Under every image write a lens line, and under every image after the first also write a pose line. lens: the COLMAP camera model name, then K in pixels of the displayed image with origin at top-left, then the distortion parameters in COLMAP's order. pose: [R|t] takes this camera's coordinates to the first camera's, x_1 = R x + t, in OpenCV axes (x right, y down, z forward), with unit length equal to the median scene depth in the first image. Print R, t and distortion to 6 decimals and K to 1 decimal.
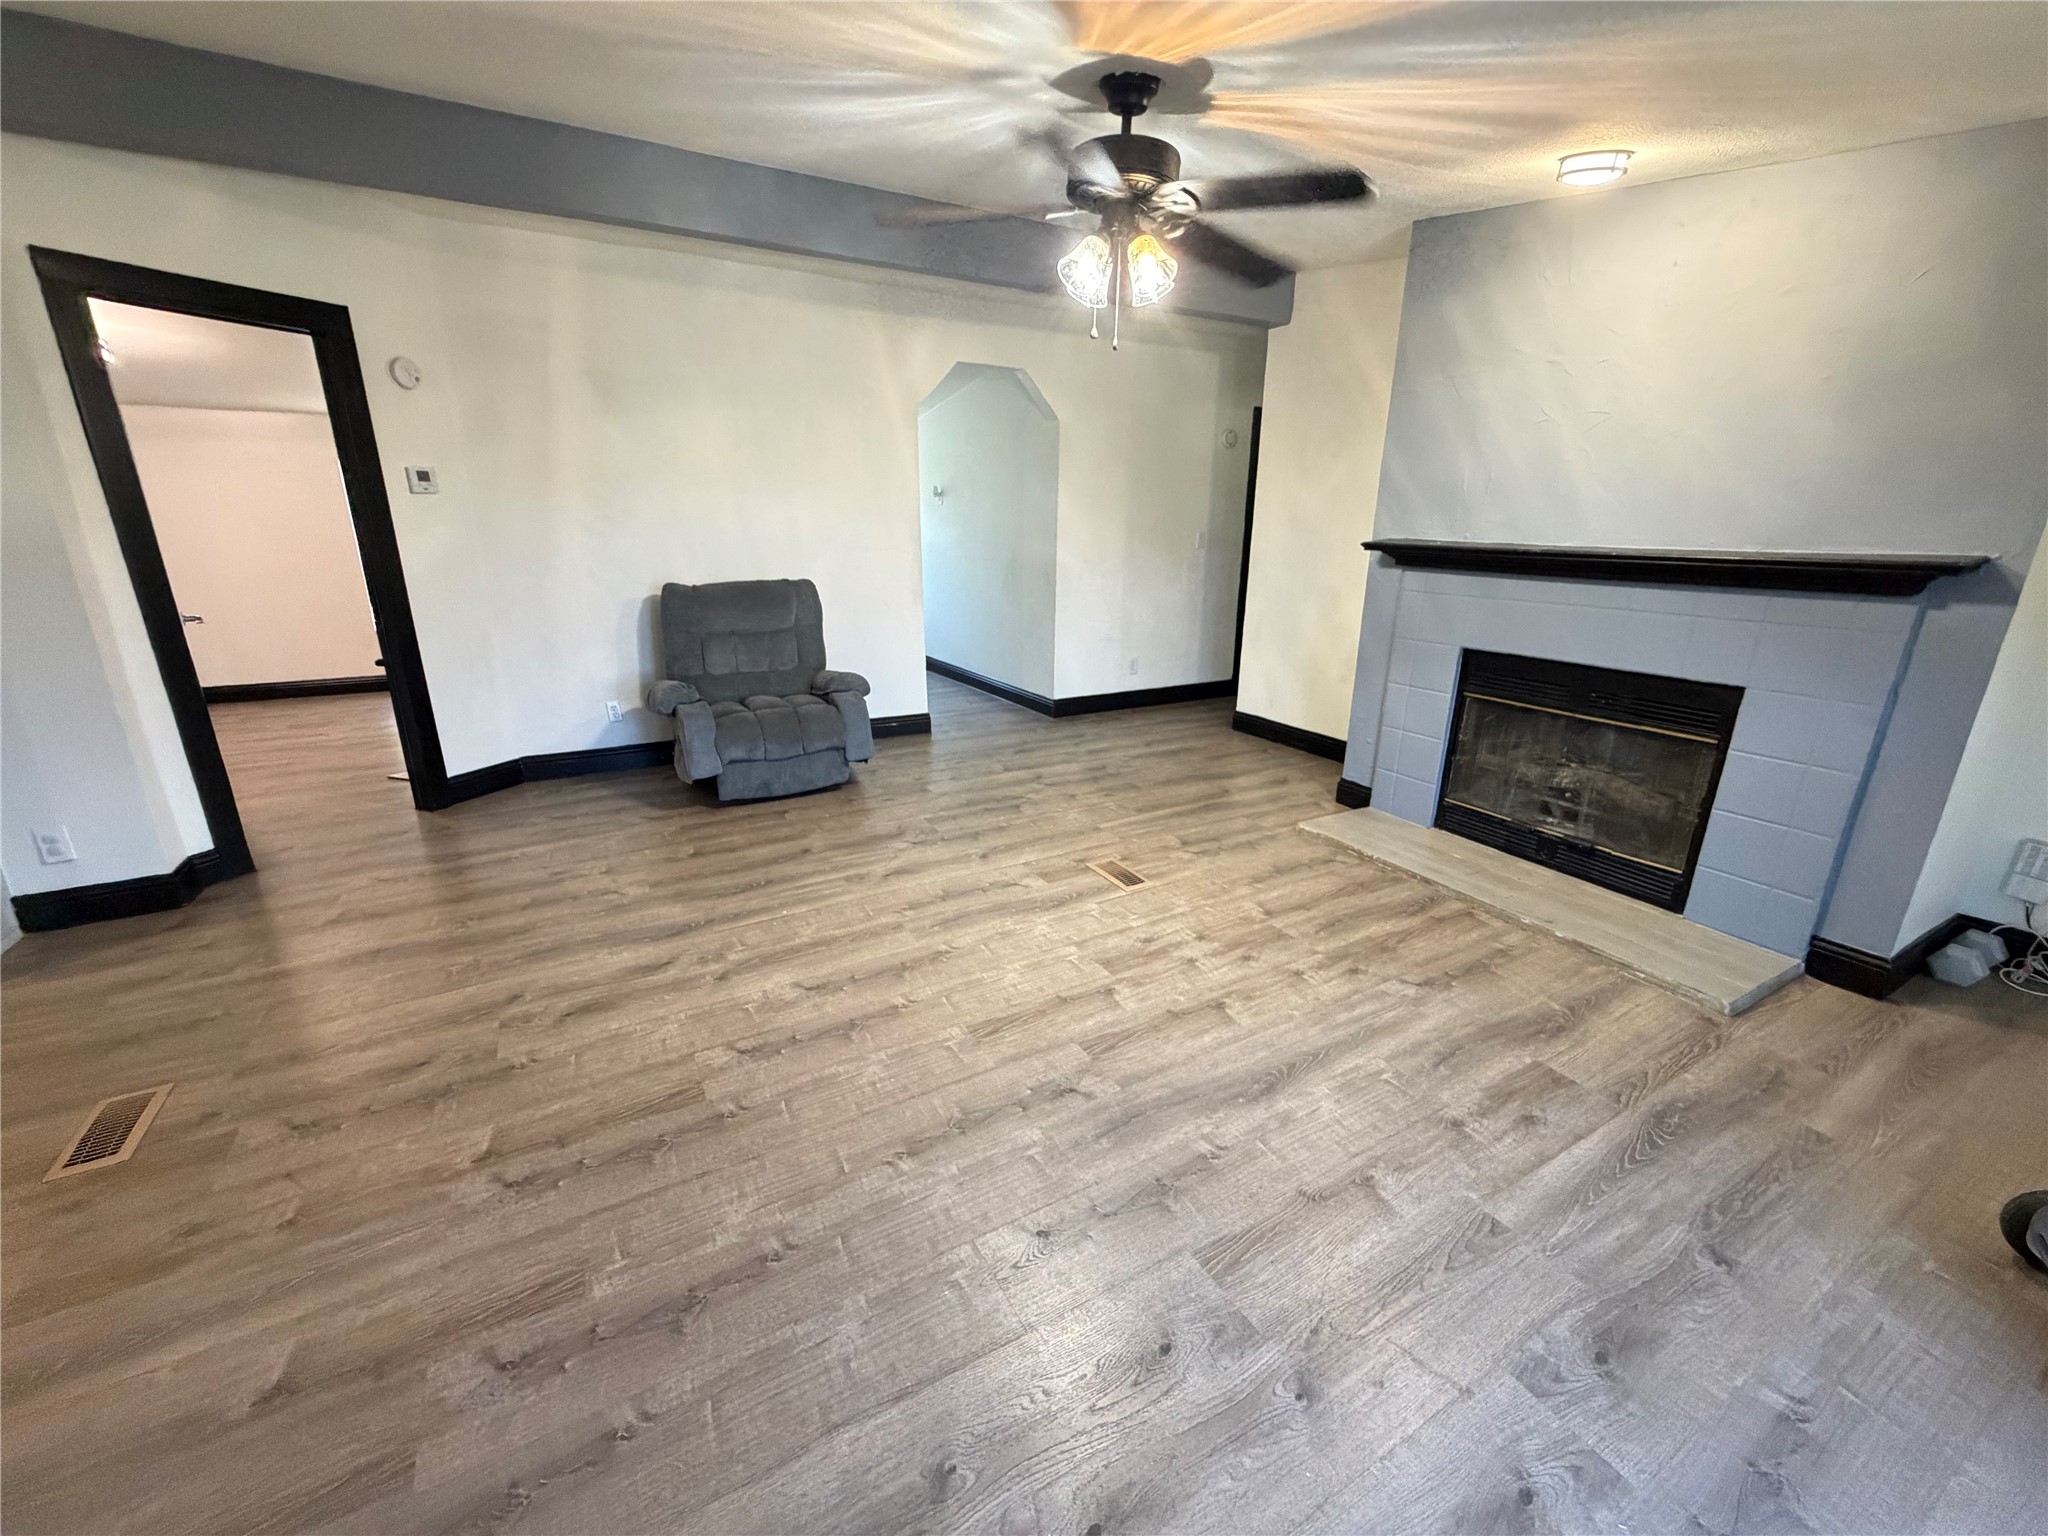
lens RADIAL K [[812.9, 0, 1016.7], [0, 812.9, 772.6], [0, 0, 1]] dist [-0.000361, 0.000125]
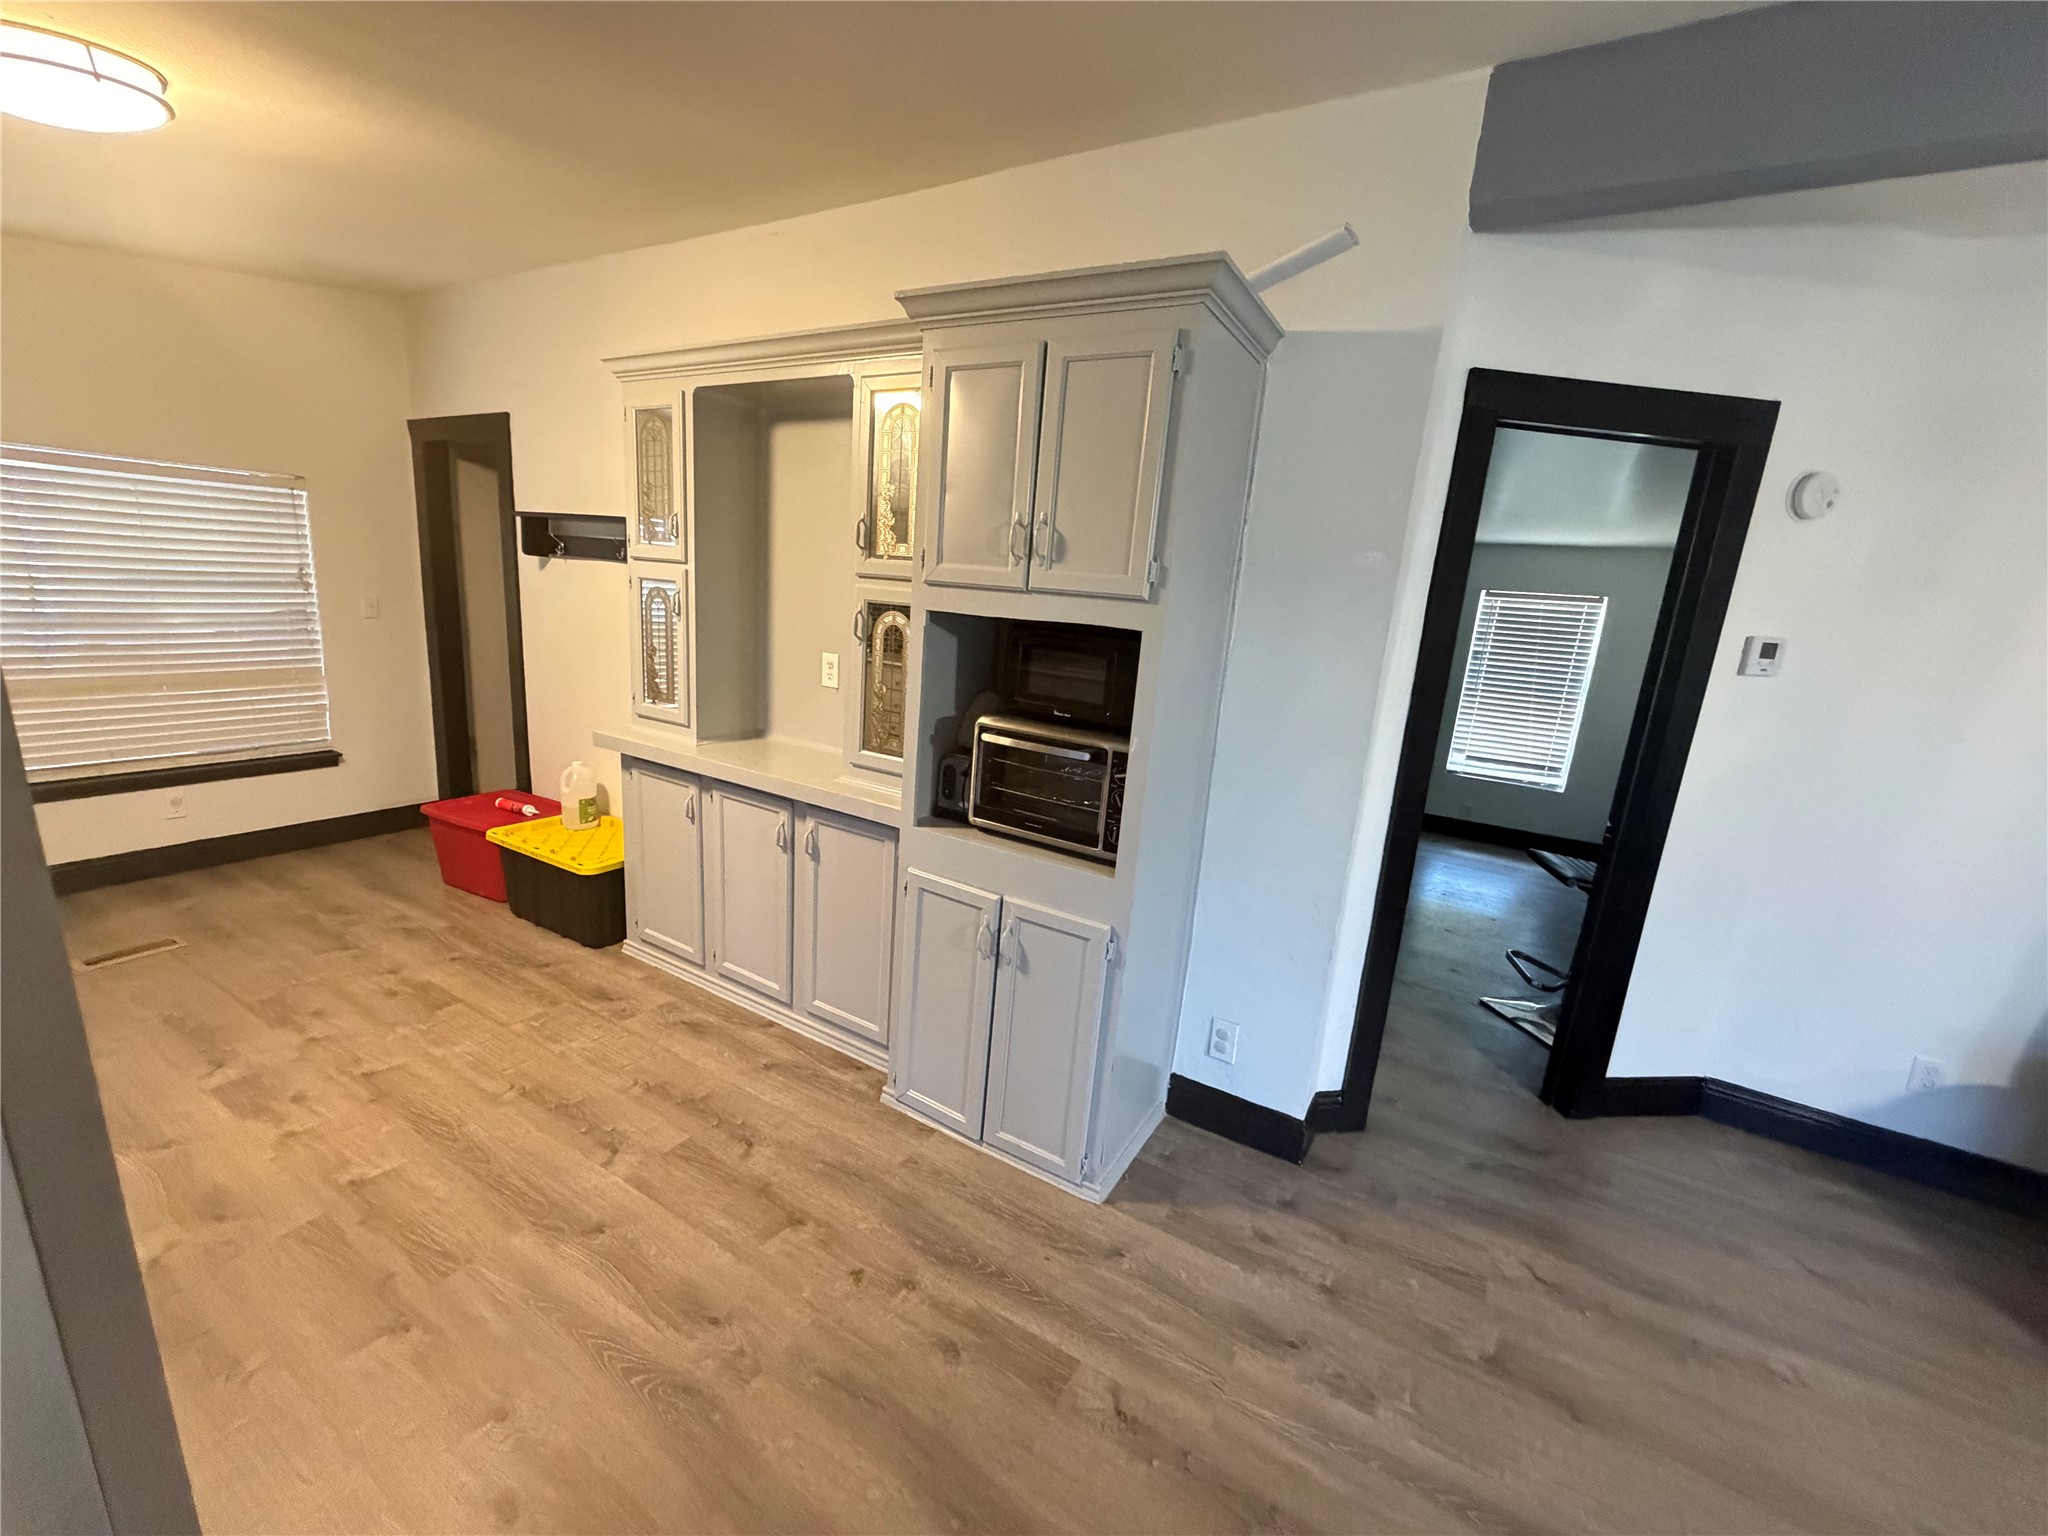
lens RADIAL K [[816.9, 0, 1017.0], [0, 816.9, 771.6], [0, 0, 1]] dist [0.001364, 0.000328]
pose [[0.496642, 0.222922, -0.838840, -0.619690], [-0.323087, 0.944484, 0.059710, -0.165718], [0.805581, 0.241364, 0.541094, 0.273488]]
